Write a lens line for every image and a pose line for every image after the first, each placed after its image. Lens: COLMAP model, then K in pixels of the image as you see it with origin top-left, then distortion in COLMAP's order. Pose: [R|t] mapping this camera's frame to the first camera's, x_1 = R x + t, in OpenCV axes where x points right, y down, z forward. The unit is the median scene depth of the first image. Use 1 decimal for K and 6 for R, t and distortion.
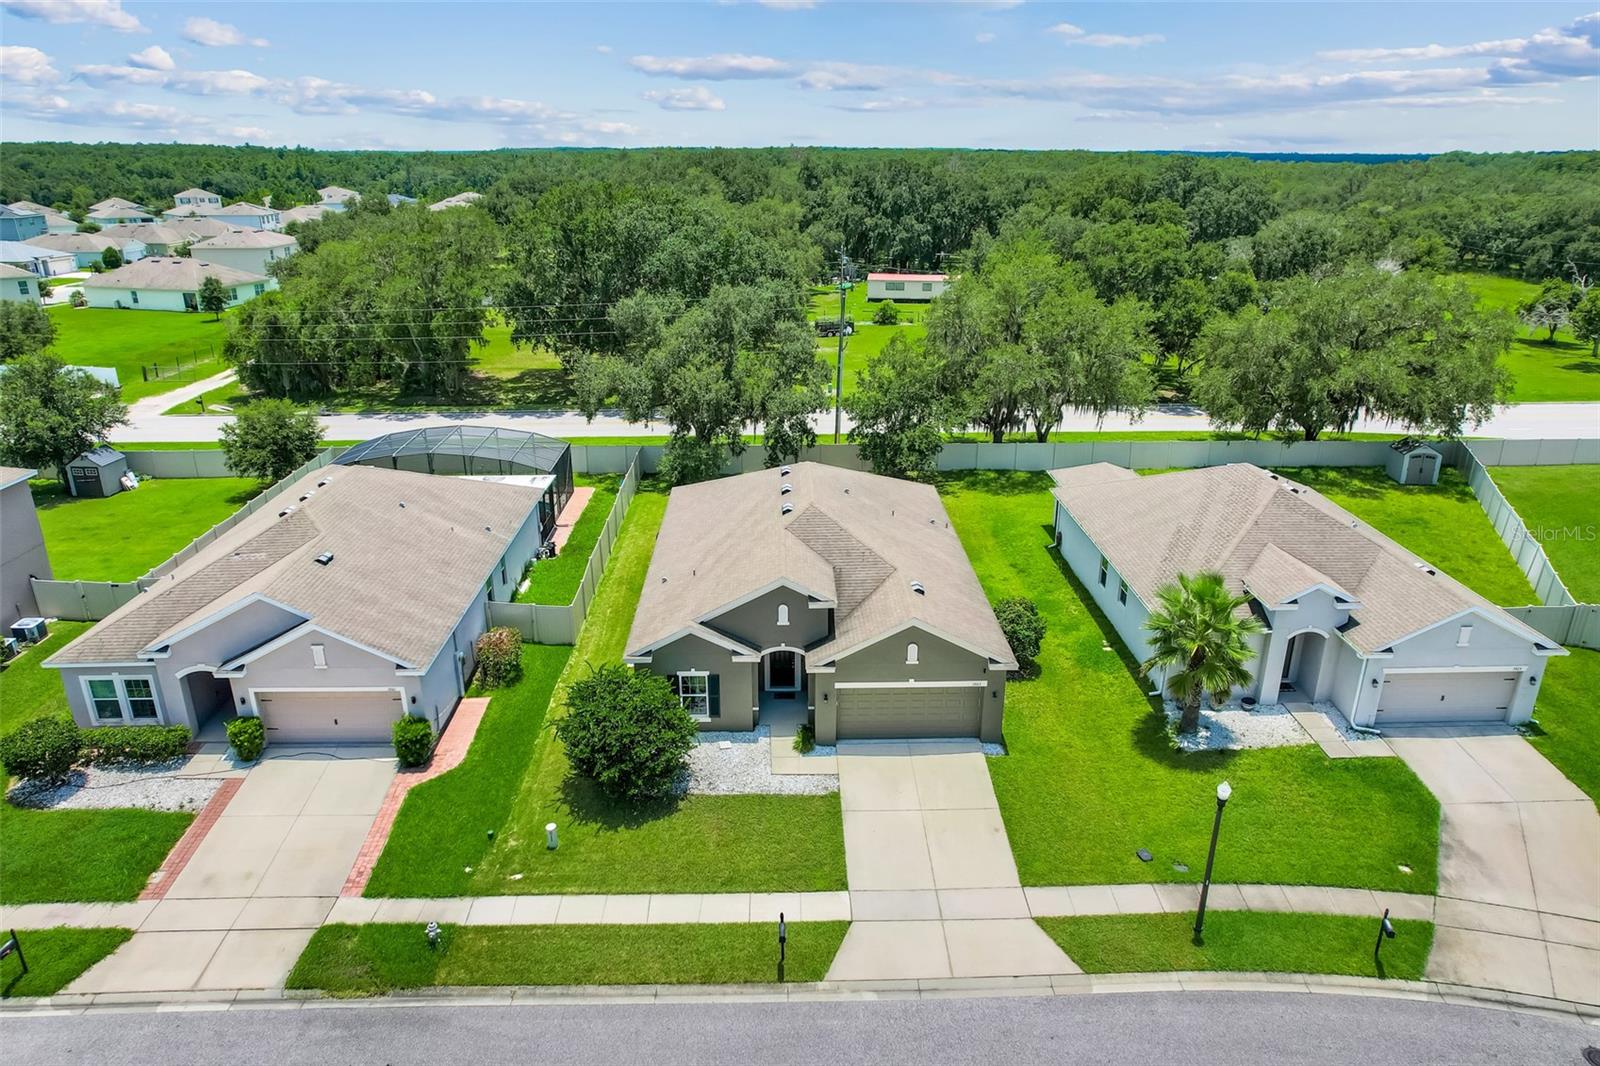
lens RADIAL K [[1050.6, 0, 800.0], [0, 1050.6, 533.0], [0, 0, 1]] dist [-0.055664, 0.035090]
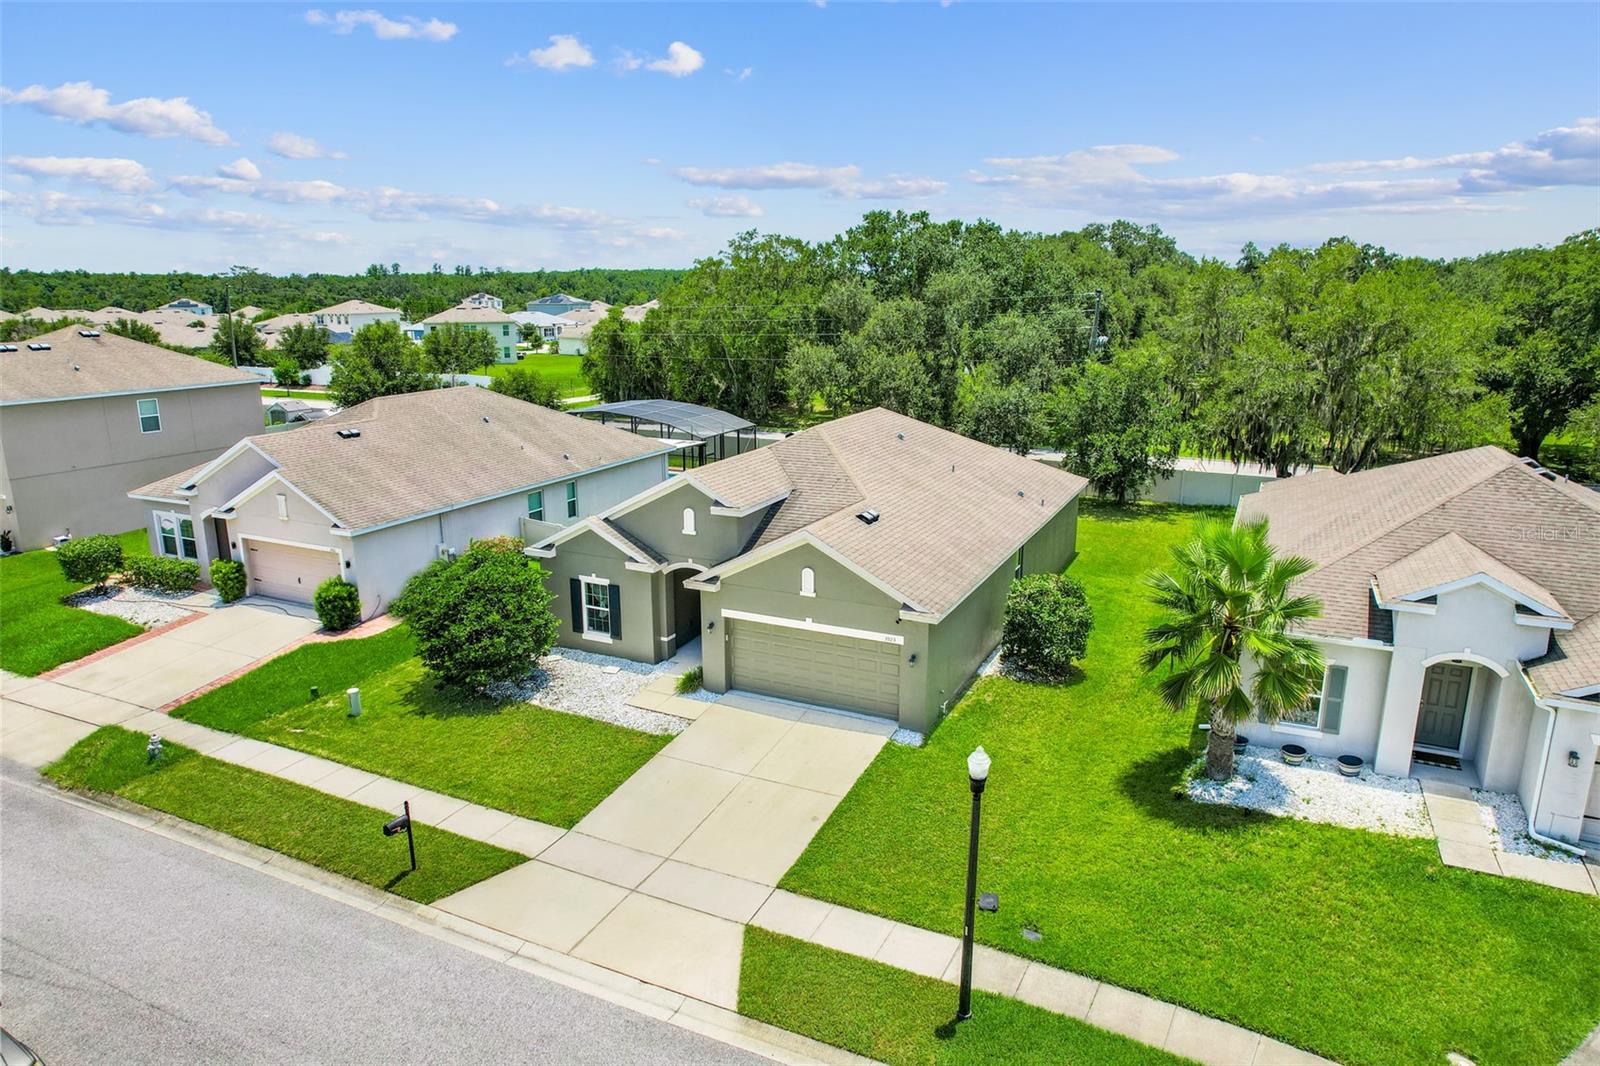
lens RADIAL K [[1024.8, 0, 800.0], [0, 1024.8, 533.0], [0, 0, 1]] dist [-0.062015, 0.054344]
pose [[0.888943, 0.107777, -0.445156, 0.426354], [-0.159146, 0.984044, -0.079556, 0.139080], [0.429479, 0.141566, 0.891912, 0.326648]]
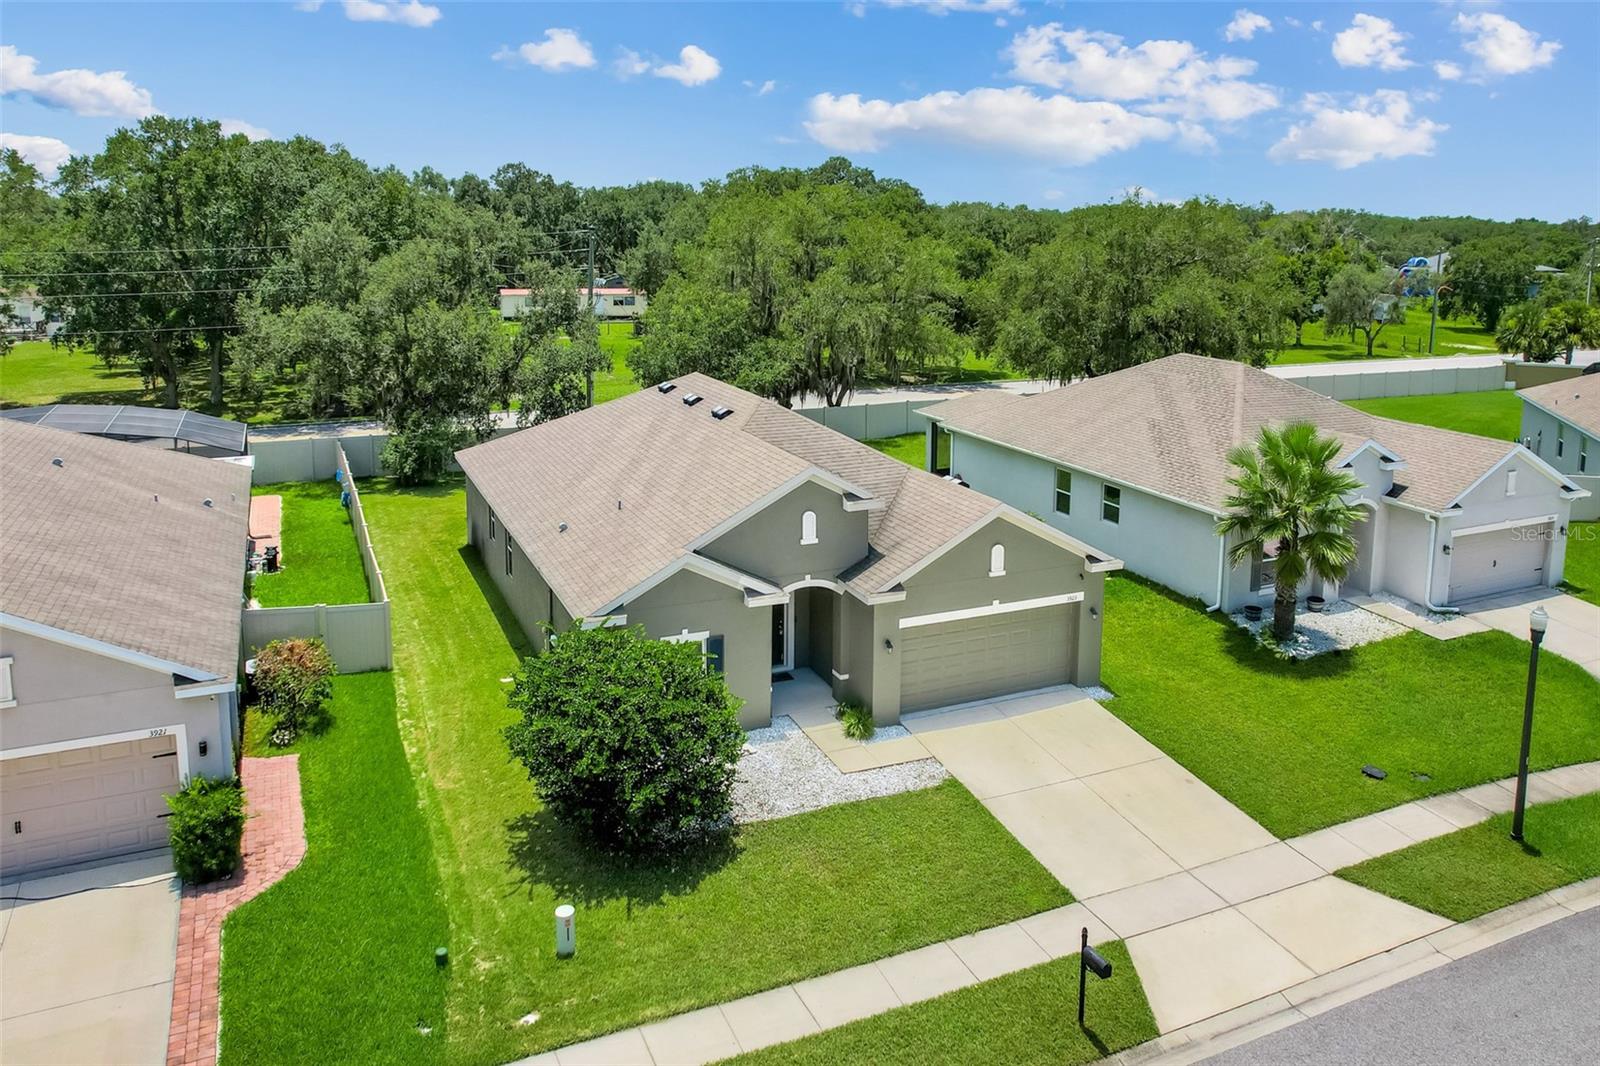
lens RADIAL K [[1196.3, 0, 768.7], [0, 1196.3, 403.3], [0, 0, 1]] dist [-0.020022, -0.023793]
pose [[0.919131, -0.051602, 0.390557, -0.332023], [0.137505, 0.971056, -0.195303, 0.146845], [-0.369174, 0.233212, 0.899623, 0.319303]]
